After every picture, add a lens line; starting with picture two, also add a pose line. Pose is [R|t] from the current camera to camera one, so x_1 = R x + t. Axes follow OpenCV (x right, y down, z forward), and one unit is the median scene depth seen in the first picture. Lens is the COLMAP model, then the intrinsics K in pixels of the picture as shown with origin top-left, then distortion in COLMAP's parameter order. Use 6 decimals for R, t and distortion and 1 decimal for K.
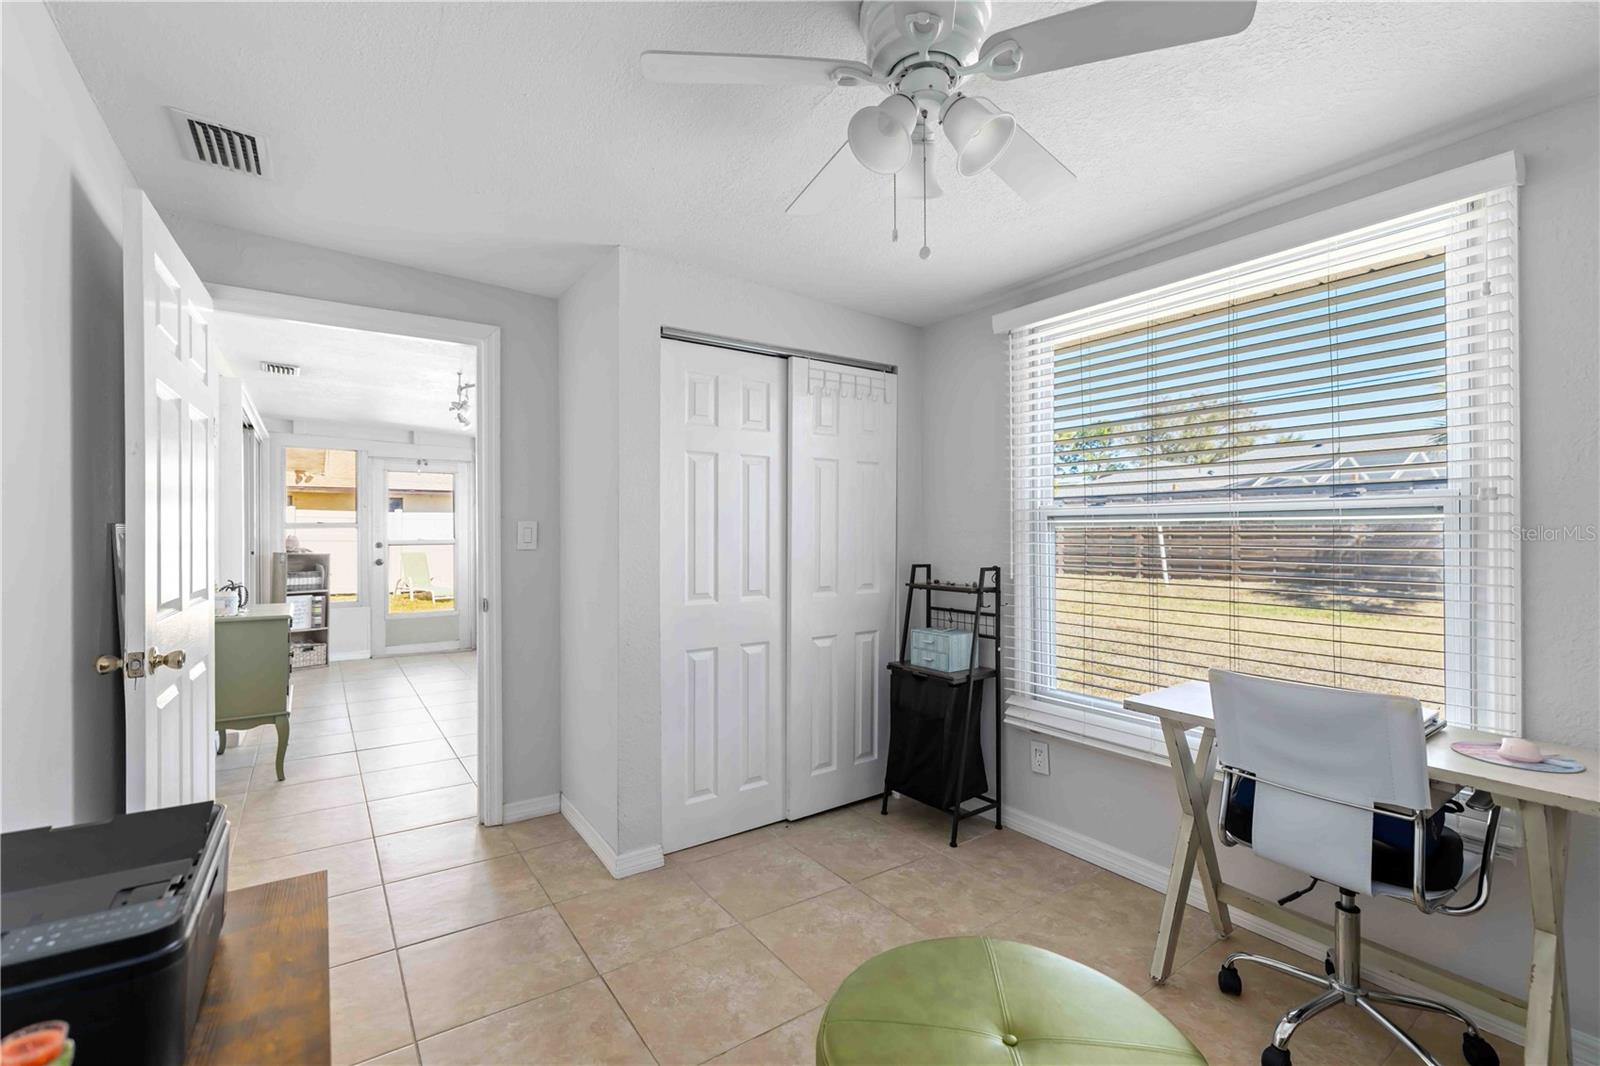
lens RADIAL K [[704.1, 0, 805.5], [0, 704.1, 526.3], [0, 0, 1]] dist [0.000745, -0.000021]
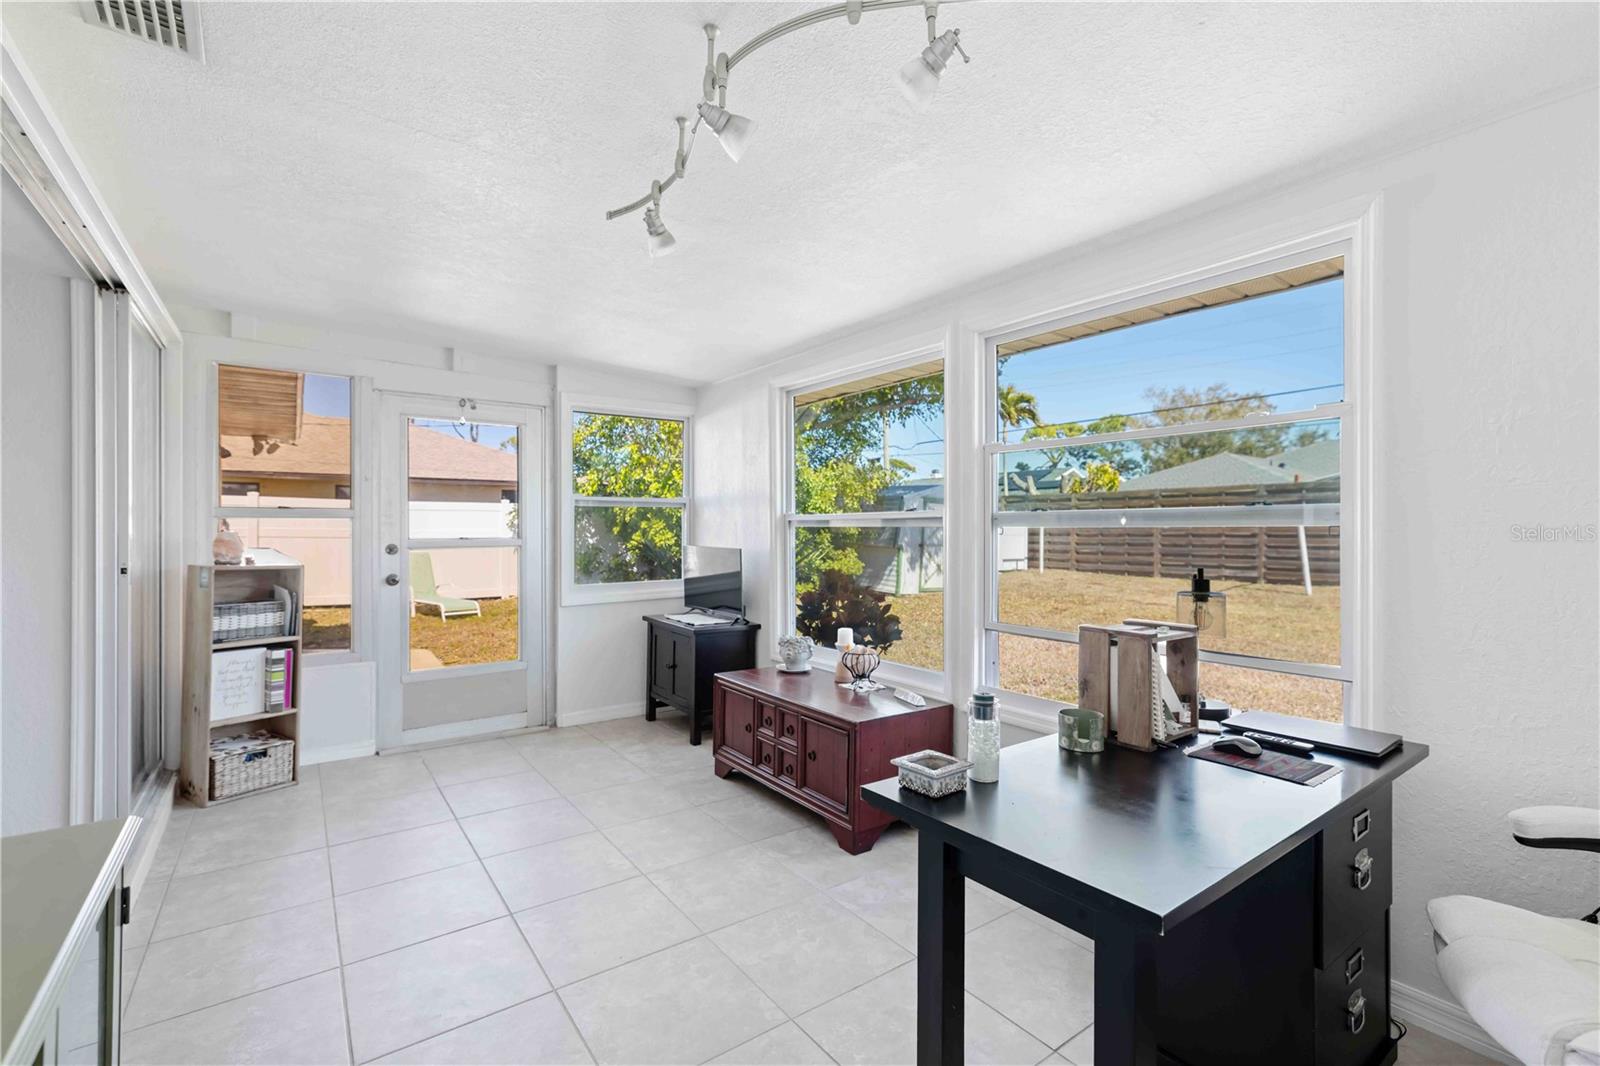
lens RADIAL K [[697.6, 0, 797.6], [0, 697.6, 522.1], [0, 0, 1]] dist [0.002132, 0.001117]
pose [[0.999819, 0.004303, 0.018506, -0.315103], [-0.004280, 0.999990, -0.001247, 0.004961], [-0.018512, 0.001168, 0.999828, 0.472171]]
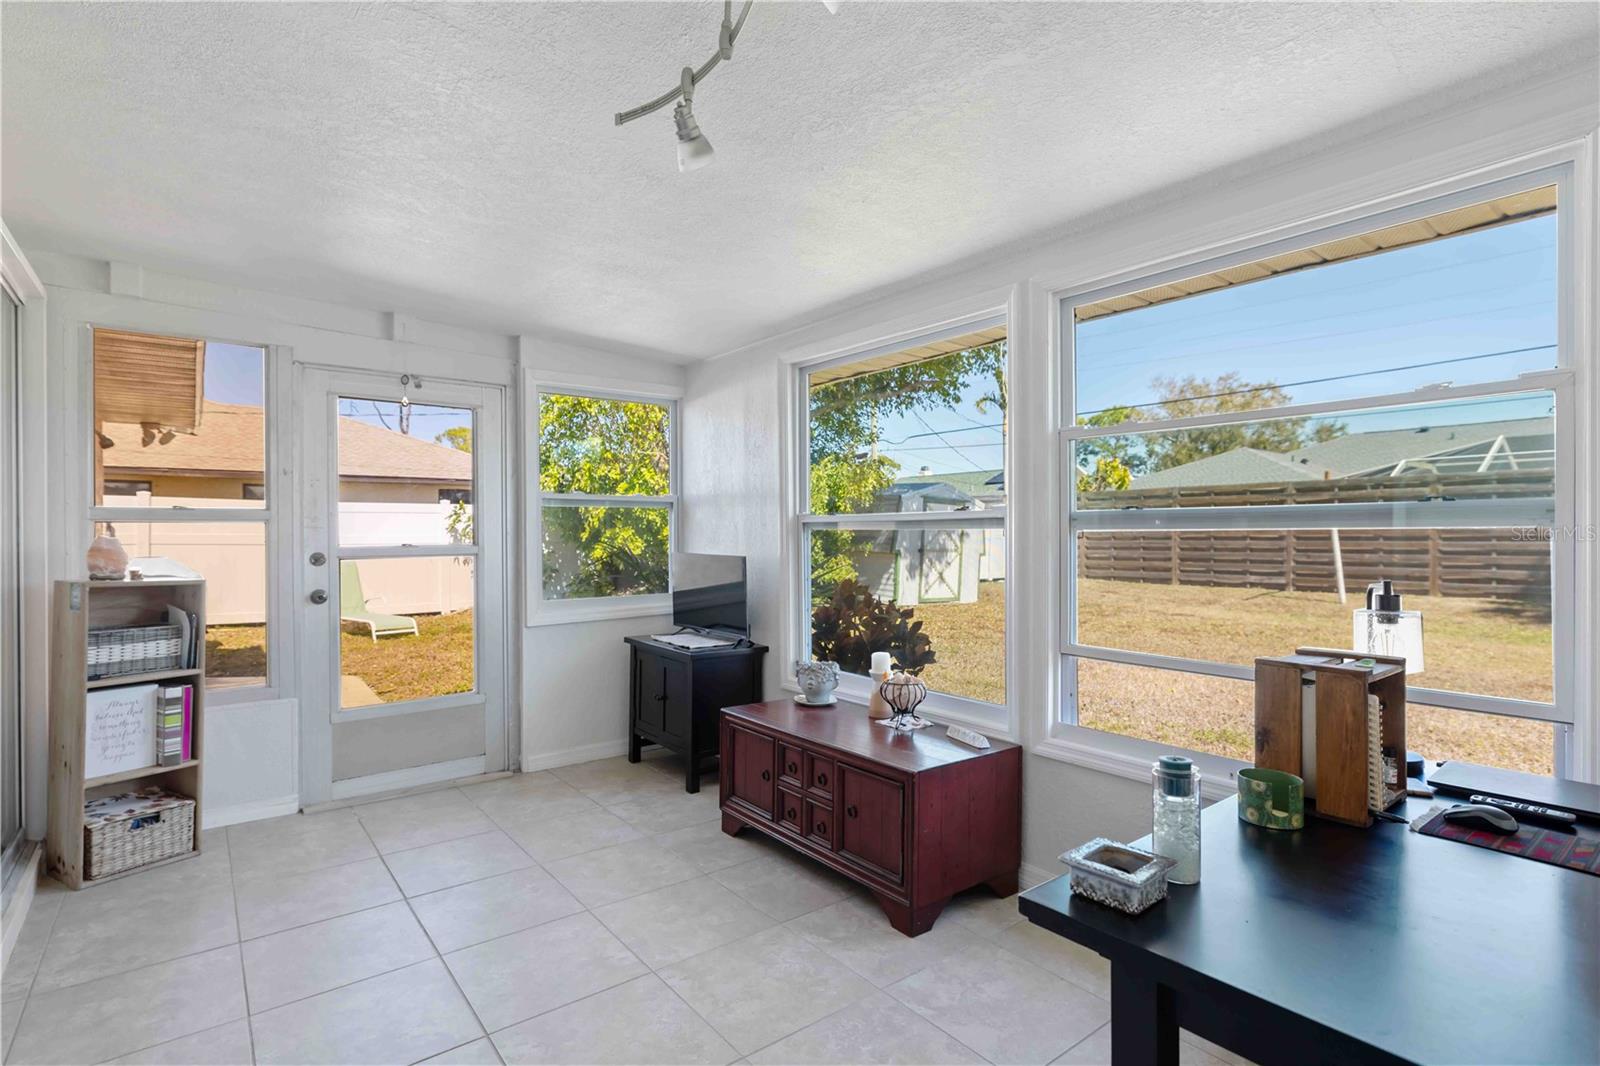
lens RADIAL K [[772.2, 0, 799.1], [0, 772.2, 528.4], [0, 0, 1]] dist [0.005820, -0.001091]
pose [[0.998363, 0.000962, 0.057193, -0.347220], [-0.001142, 0.999994, 0.003119, 0.005440], [-0.057190, -0.003179, 0.998358, 0.519061]]
